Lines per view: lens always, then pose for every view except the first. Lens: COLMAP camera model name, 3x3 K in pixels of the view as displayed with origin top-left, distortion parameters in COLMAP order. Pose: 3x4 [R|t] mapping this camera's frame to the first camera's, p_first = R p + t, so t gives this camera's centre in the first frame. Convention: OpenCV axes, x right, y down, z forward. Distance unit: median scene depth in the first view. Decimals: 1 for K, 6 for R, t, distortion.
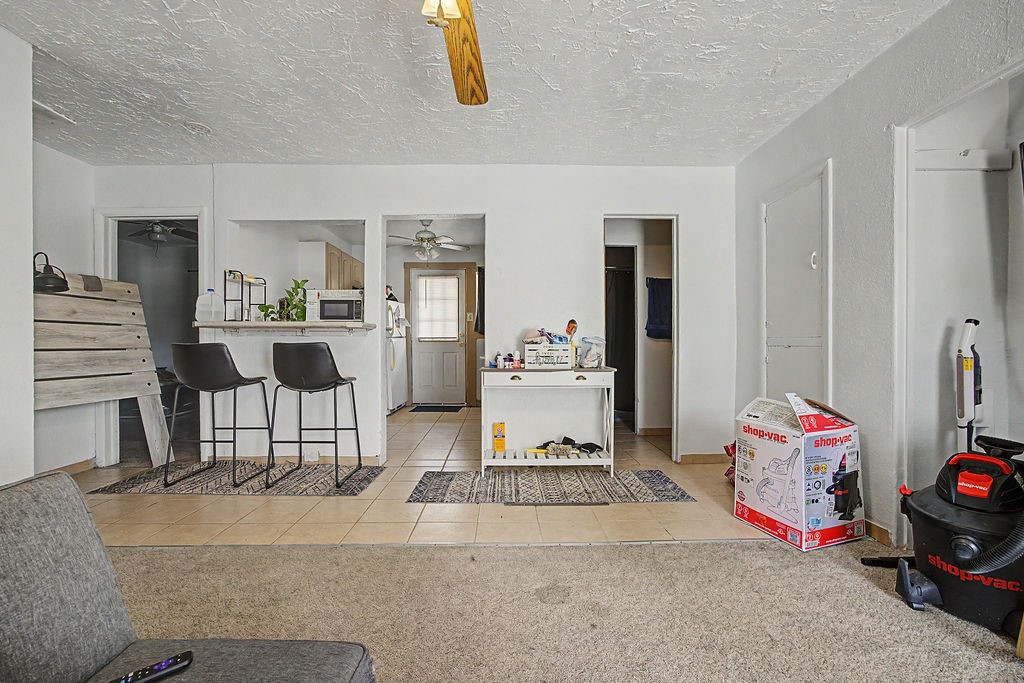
lens RADIAL K [[407.8, 0, 512.6], [0, 407.8, 336.9], [0, 0, 1]] dist [-0.032652, 0.012547]
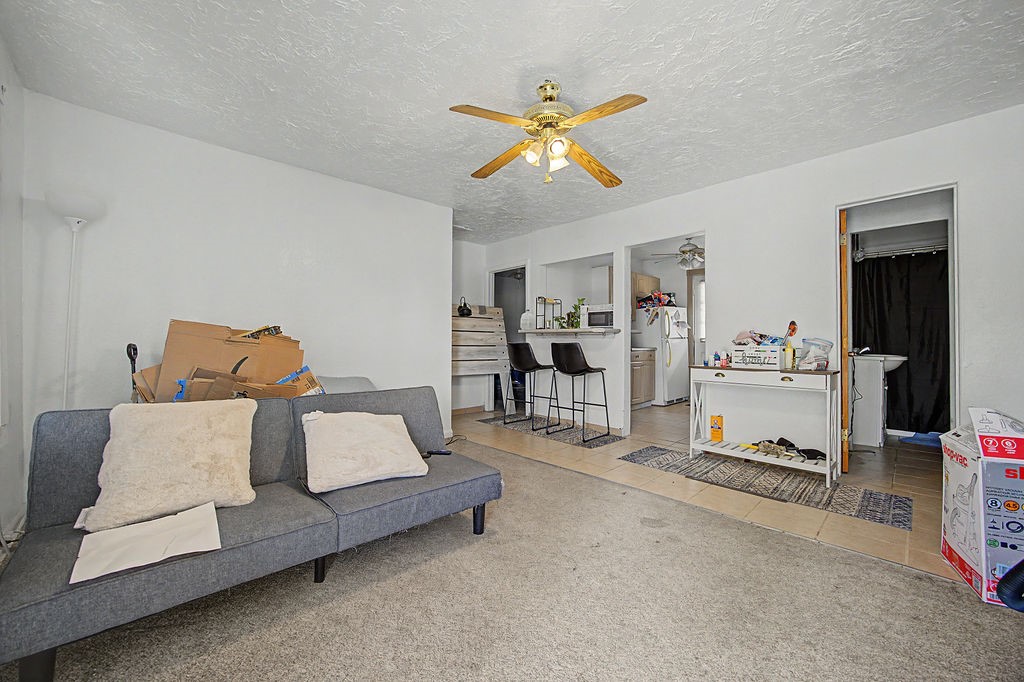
lens RADIAL K [[407.8, 0, 512.6], [0, 407.8, 336.4], [0, 0, 1]] dist [-0.032652, 0.012547]
pose [[0.672925, -0.006385, -0.739683, 0.436050], [0.003838, 0.999979, -0.005140, -0.002187], [0.739701, 0.000620, 0.672936, -0.162905]]
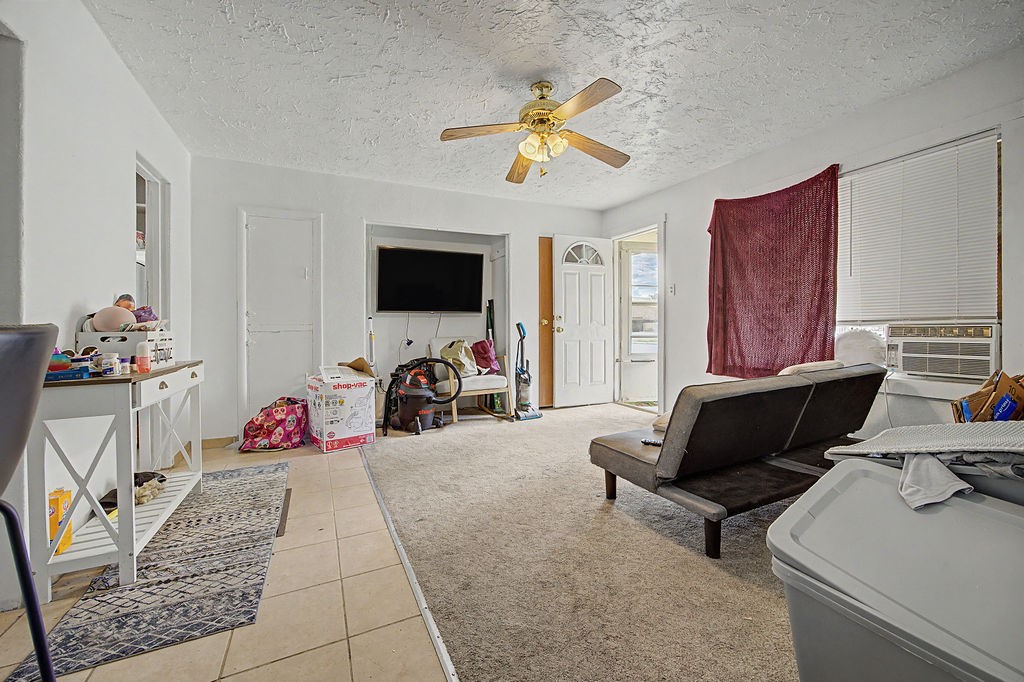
lens RADIAL K [[407.8, 0, 512.6], [0, 407.8, 336.4], [0, 0, 1]] dist [-0.032652, 0.012547]
pose [[-0.429423, -0.012318, 0.903020, -0.746573], [0.001856, 0.999893, 0.014523, 0.018086], [-0.903102, 0.007913, -0.429354, 0.767122]]
